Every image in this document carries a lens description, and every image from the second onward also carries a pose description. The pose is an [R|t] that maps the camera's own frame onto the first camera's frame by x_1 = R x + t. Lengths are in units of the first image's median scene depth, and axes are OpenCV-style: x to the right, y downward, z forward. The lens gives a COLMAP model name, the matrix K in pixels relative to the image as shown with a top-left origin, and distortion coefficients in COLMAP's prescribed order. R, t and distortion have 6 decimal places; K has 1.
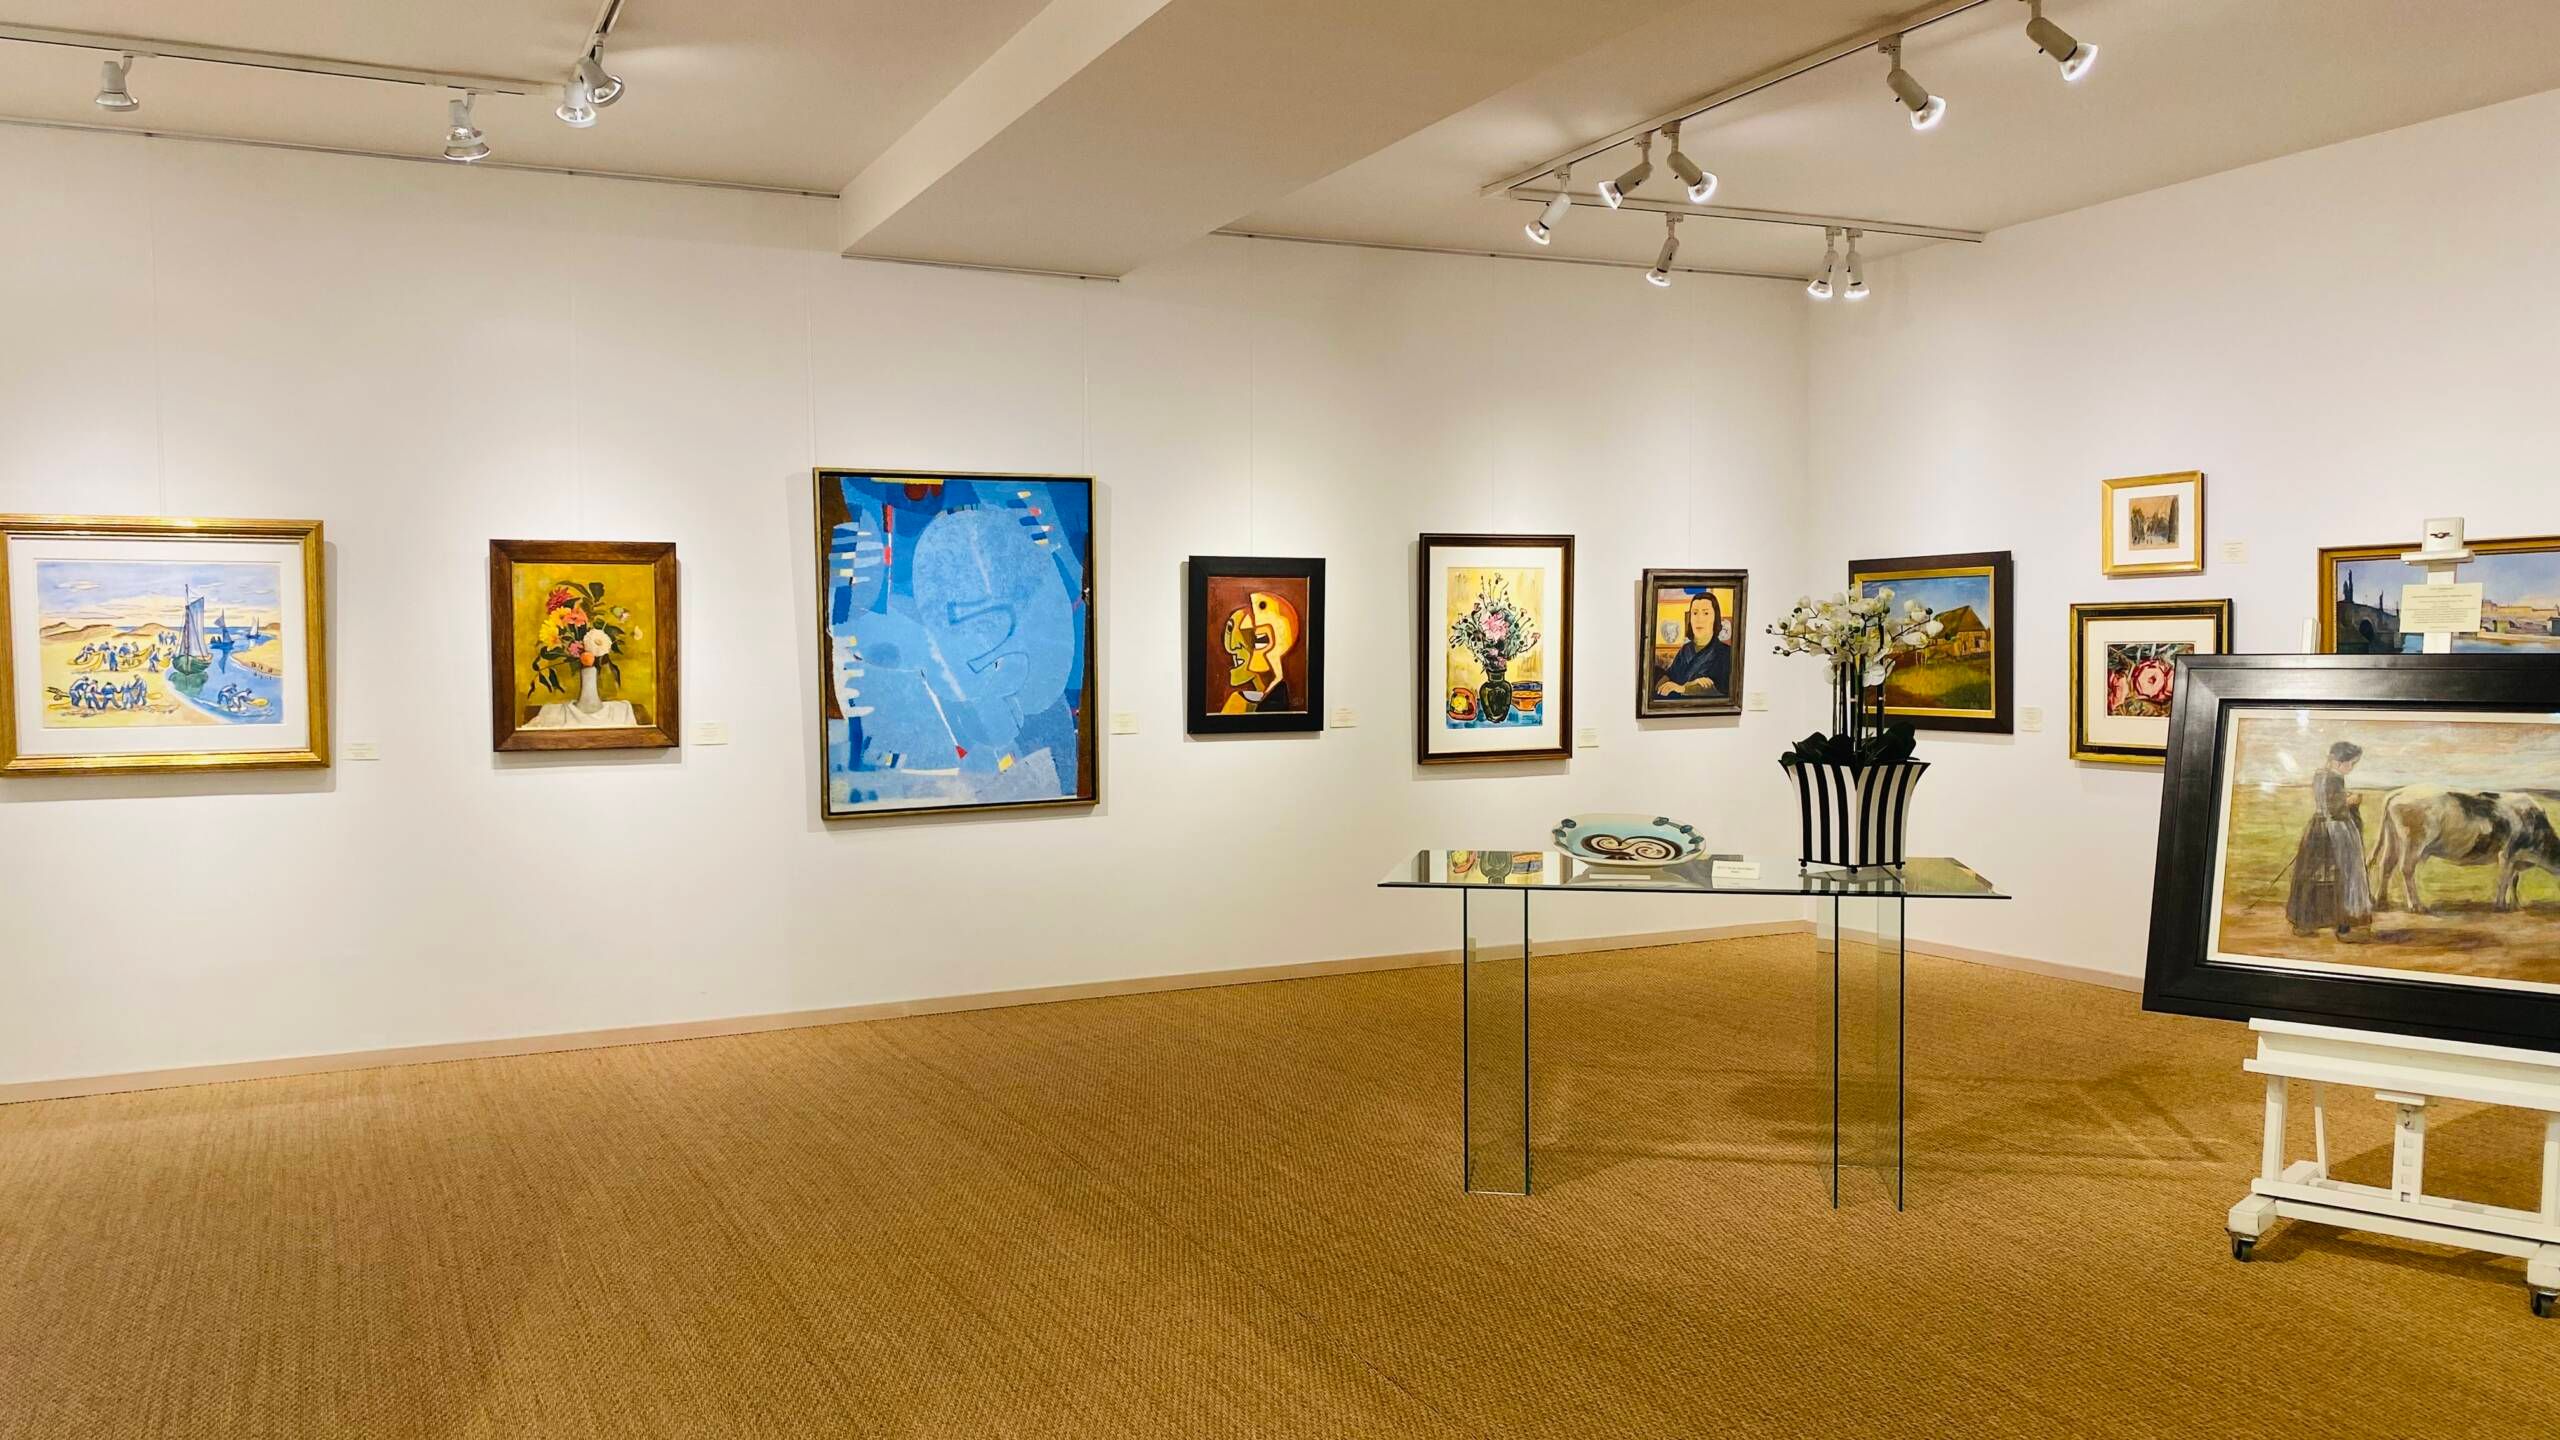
lens RADIAL K [[1973.9, 0, 1280.0], [0, 1973.9, 720.0], [0, 0, 1]] dist [0.167793, -0.348642]
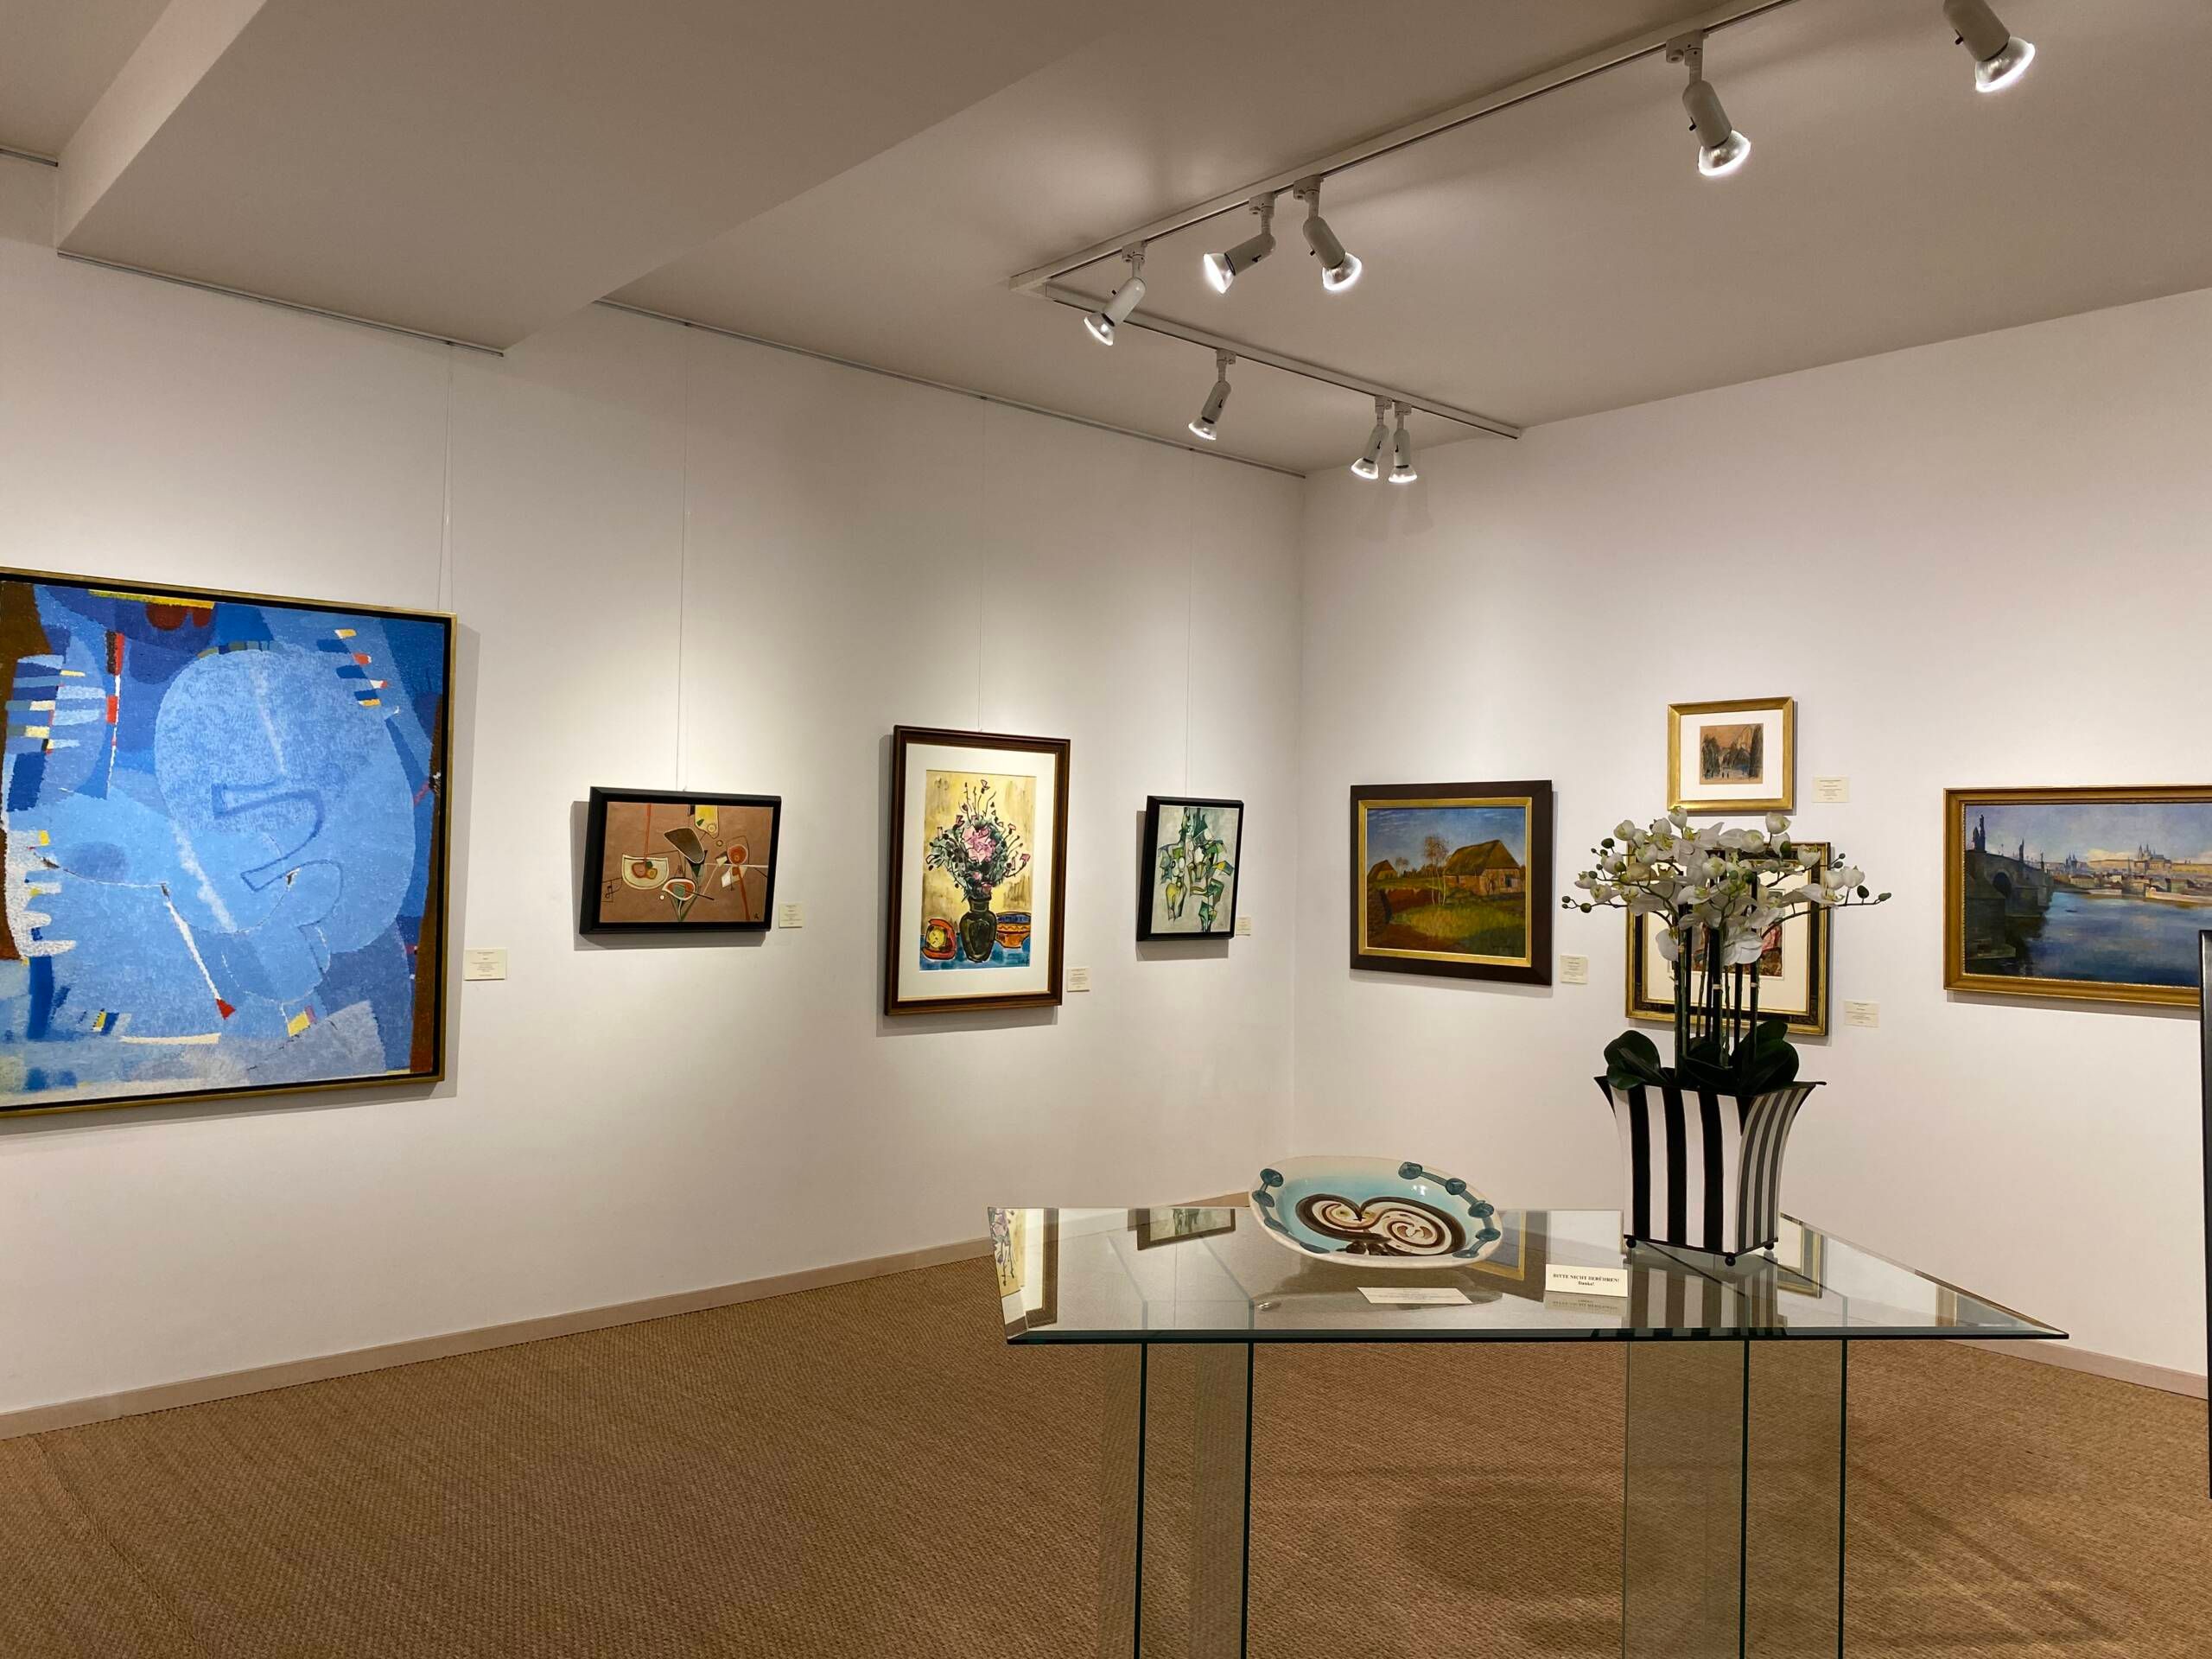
lens RADIAL K [[1685.8, 0, 1109.4], [0, 1685.8, 843.6], [0, 0, 1]] dist [0.115640, -0.164902]
pose [[0.961127, 0.032192, 0.274225, -0.034644], [-0.019852, 0.998666, -0.047659, -0.017512], [-0.275393, 0.040362, 0.960484, 0.356114]]
